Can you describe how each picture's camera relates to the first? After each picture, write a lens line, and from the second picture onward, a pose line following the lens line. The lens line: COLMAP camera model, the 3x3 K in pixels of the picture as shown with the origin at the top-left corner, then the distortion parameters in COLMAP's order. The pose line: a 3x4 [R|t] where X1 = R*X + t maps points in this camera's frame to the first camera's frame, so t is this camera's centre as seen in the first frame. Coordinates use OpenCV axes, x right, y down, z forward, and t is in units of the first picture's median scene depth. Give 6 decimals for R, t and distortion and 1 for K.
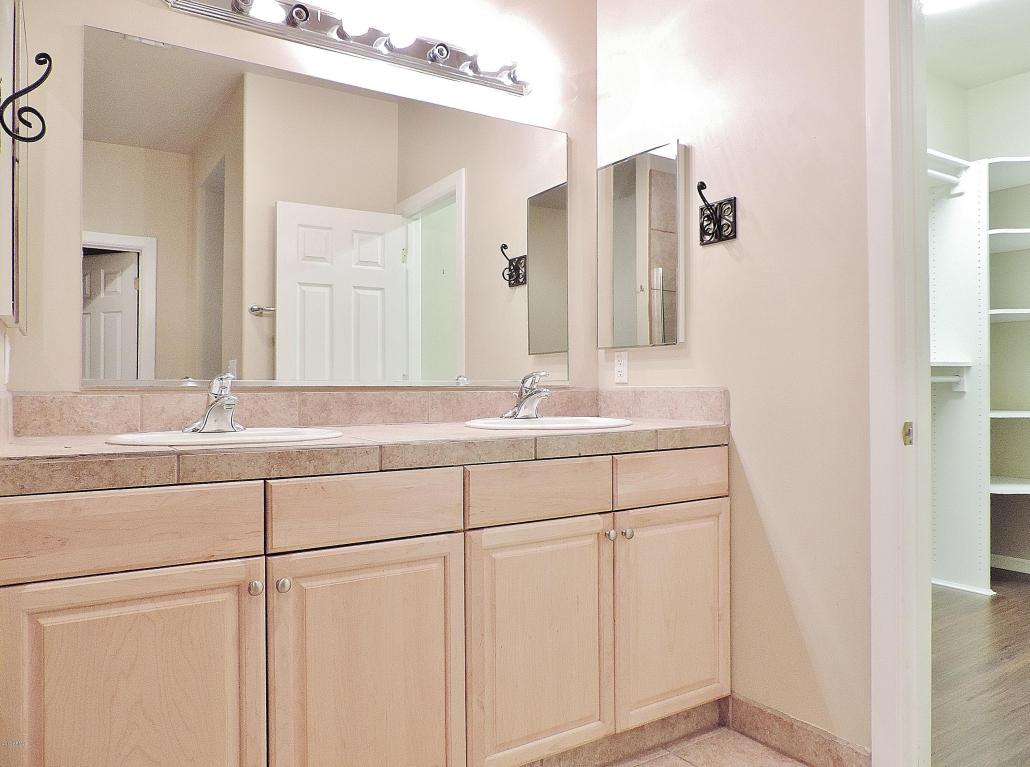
lens RADIAL K [[733.5, 0, 515.0], [0, 733.5, 383.5], [0, 0, 1]] dist [-0.035367, 0.032590]
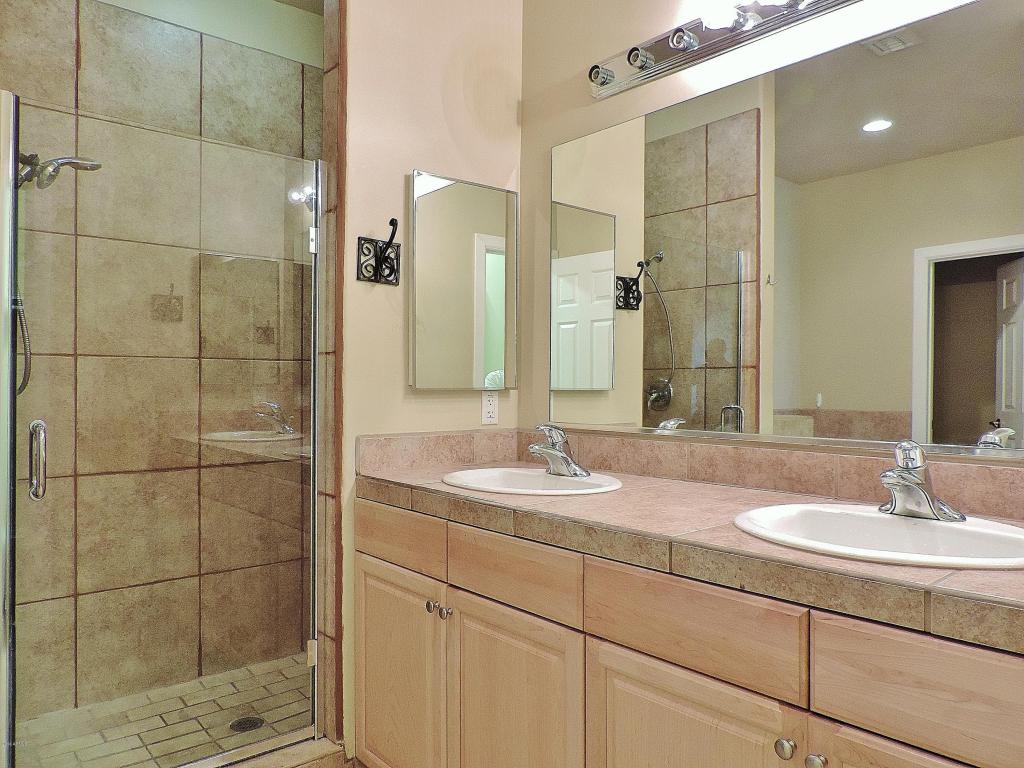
lens RADIAL K [[729.3, 0, 512.0], [0, 729.3, 384.0], [0, 0, 1]] dist [-0.035367, 0.032590]
pose [[0.140576, 0.003957, -0.990062, 0.713396], [0.000871, 0.999991, 0.004120, -0.080847], [0.990070, -0.001442, 0.140571, 0.790839]]
